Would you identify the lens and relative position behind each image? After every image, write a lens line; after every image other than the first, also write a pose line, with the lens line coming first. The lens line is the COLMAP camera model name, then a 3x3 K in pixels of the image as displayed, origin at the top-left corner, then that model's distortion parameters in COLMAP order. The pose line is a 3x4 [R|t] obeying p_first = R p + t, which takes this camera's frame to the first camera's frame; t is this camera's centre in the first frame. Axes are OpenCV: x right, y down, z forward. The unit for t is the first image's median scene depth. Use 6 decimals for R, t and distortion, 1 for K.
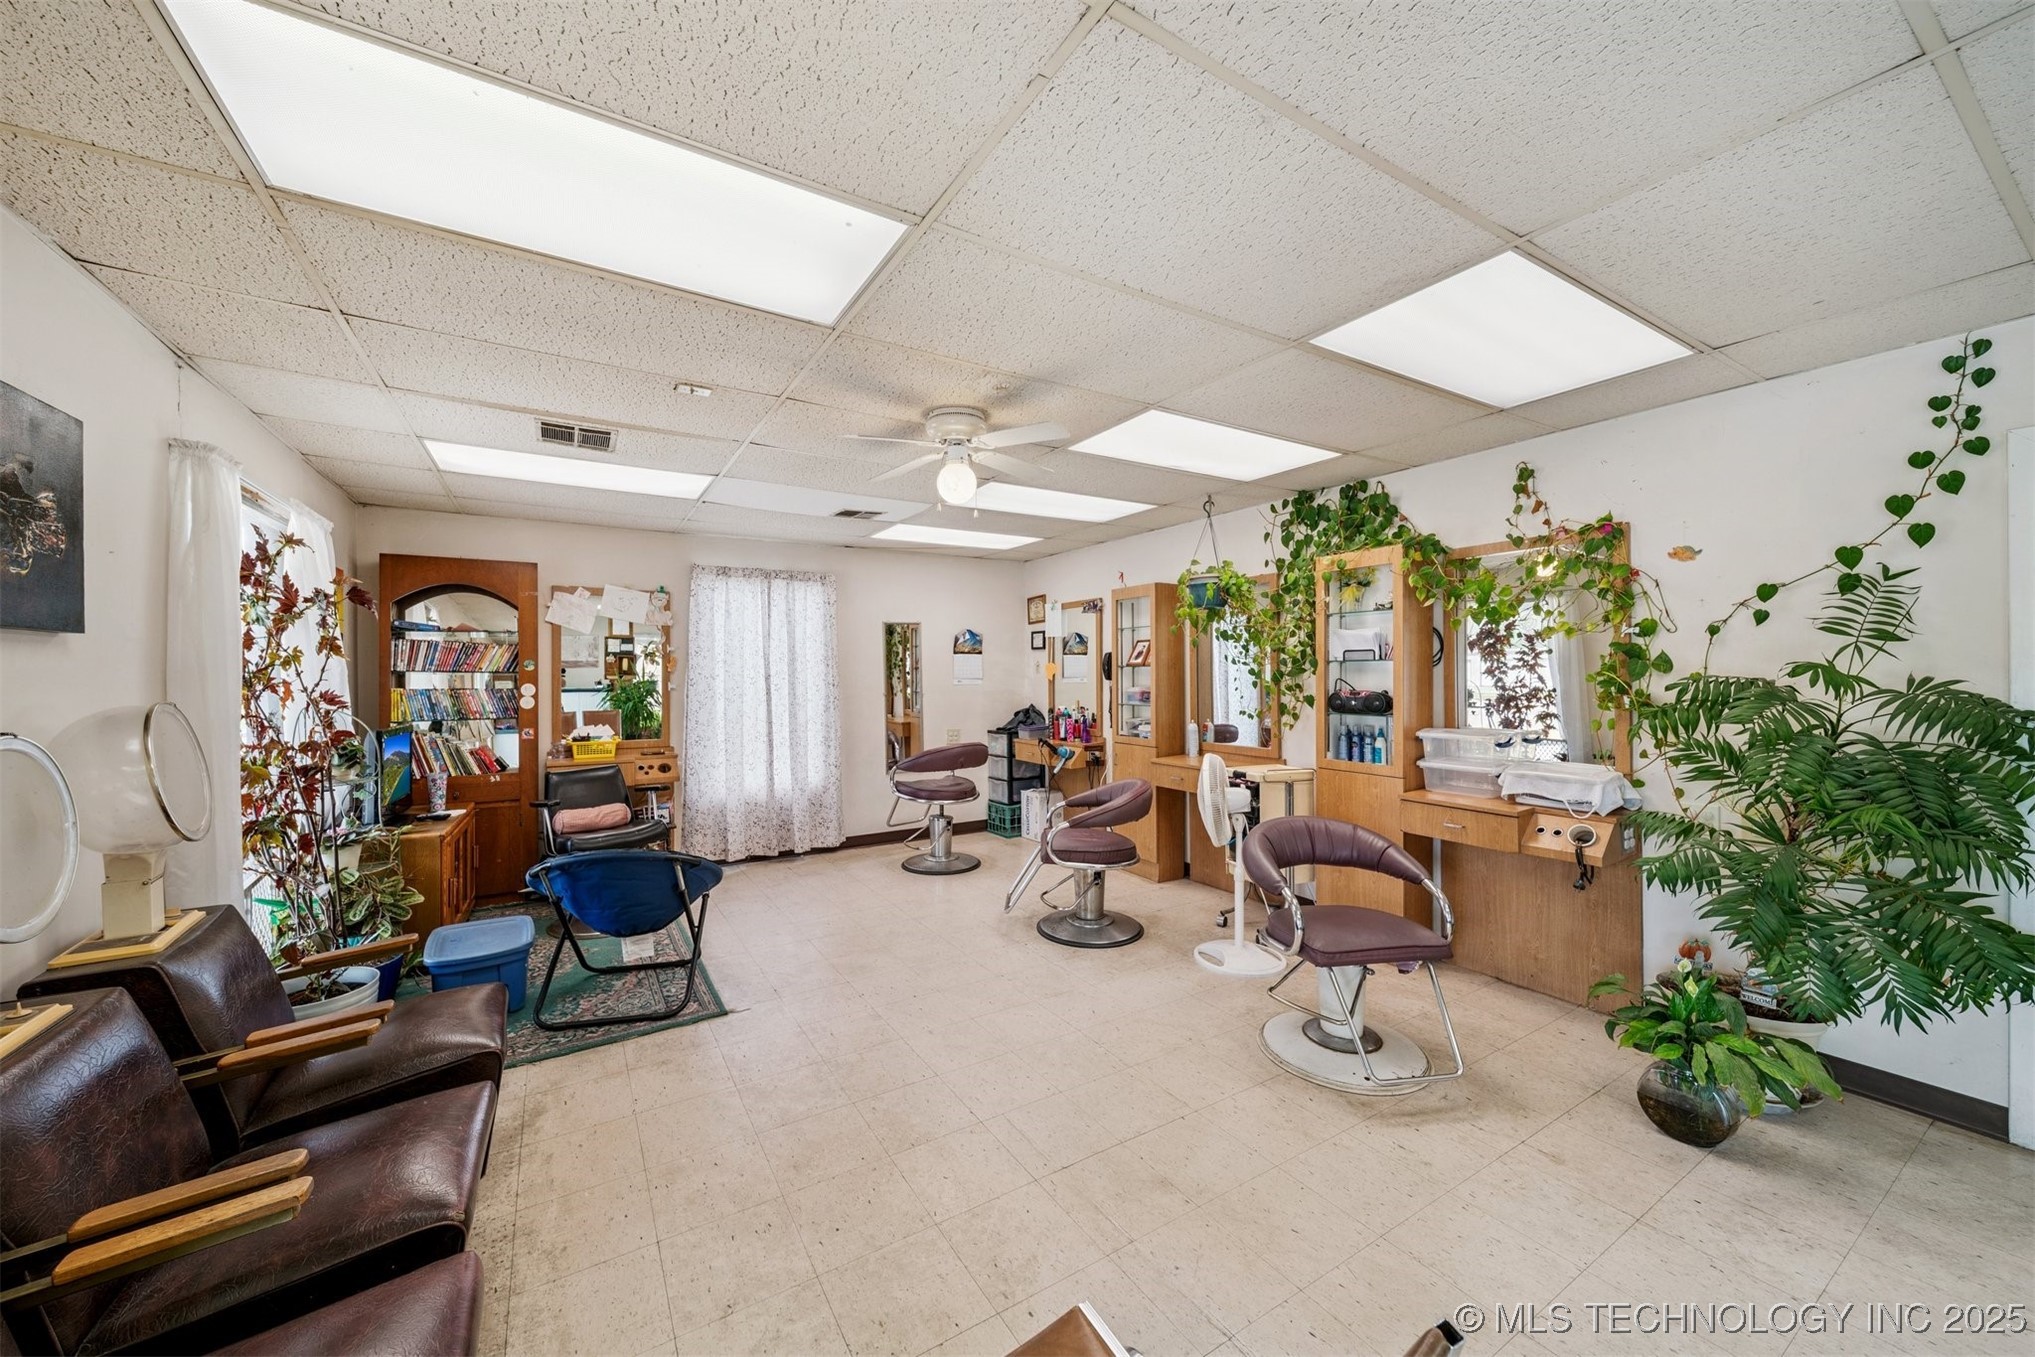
lens RADIAL K [[729.1, 0, 1010.7], [0, 729.1, 675.2], [0, 0, 1]] dist [-0.001298, -0.000075]
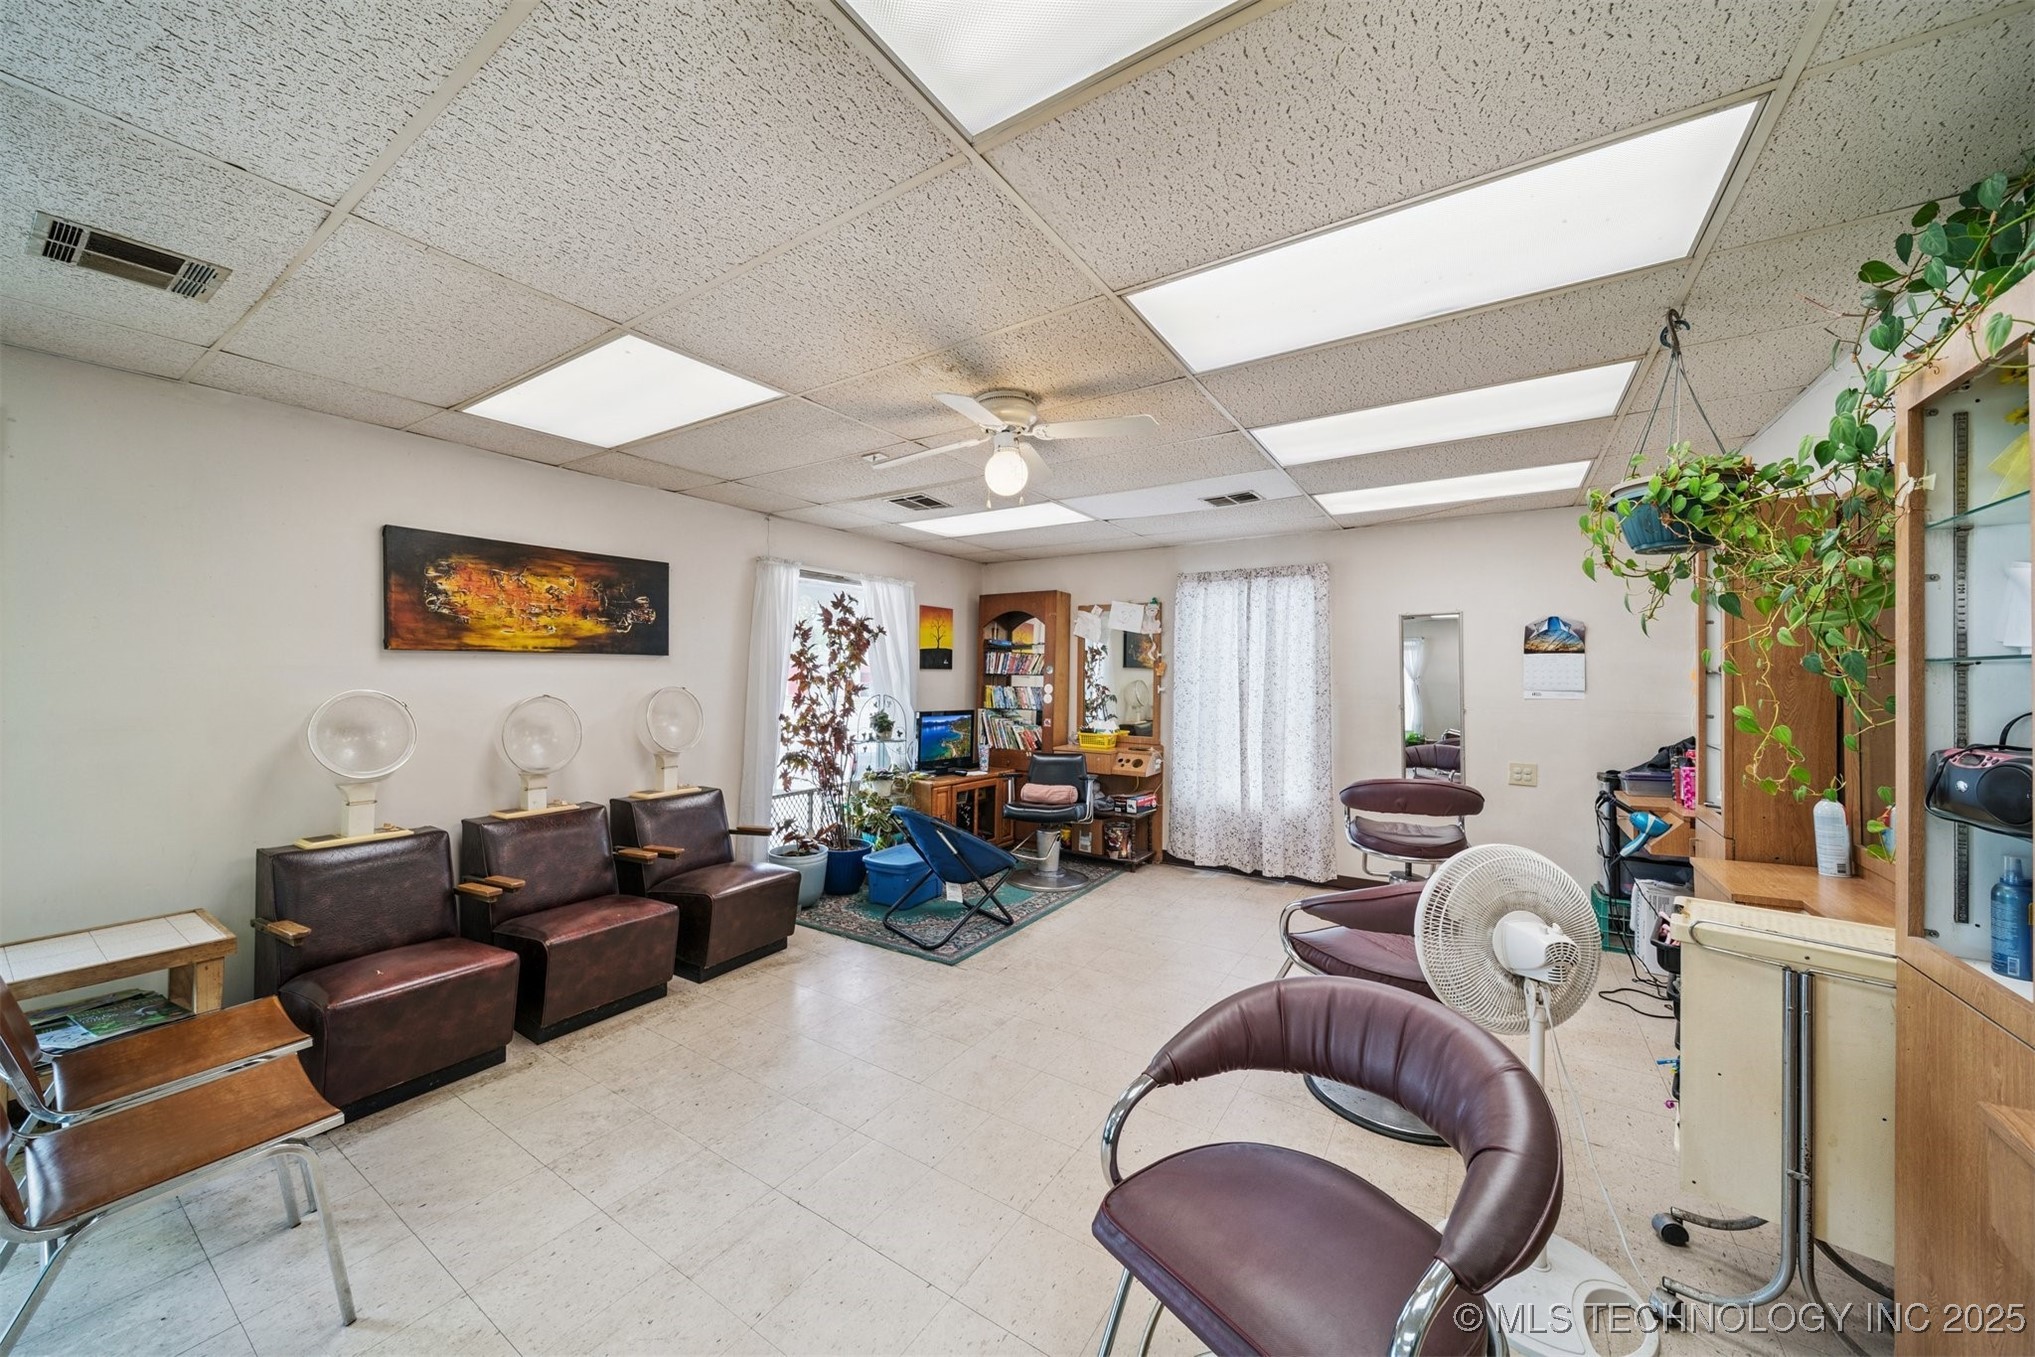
lens RADIAL K [[729.1, 0, 1008.6], [0, 729.1, 670.1], [0, 0, 1]] dist [-0.001298, -0.000075]
pose [[0.422530, 0.001743, -0.906347, 0.417861], [-0.012733, 0.999911, -0.004013, -0.005955], [0.906260, 0.013237, 0.422514, 0.335465]]
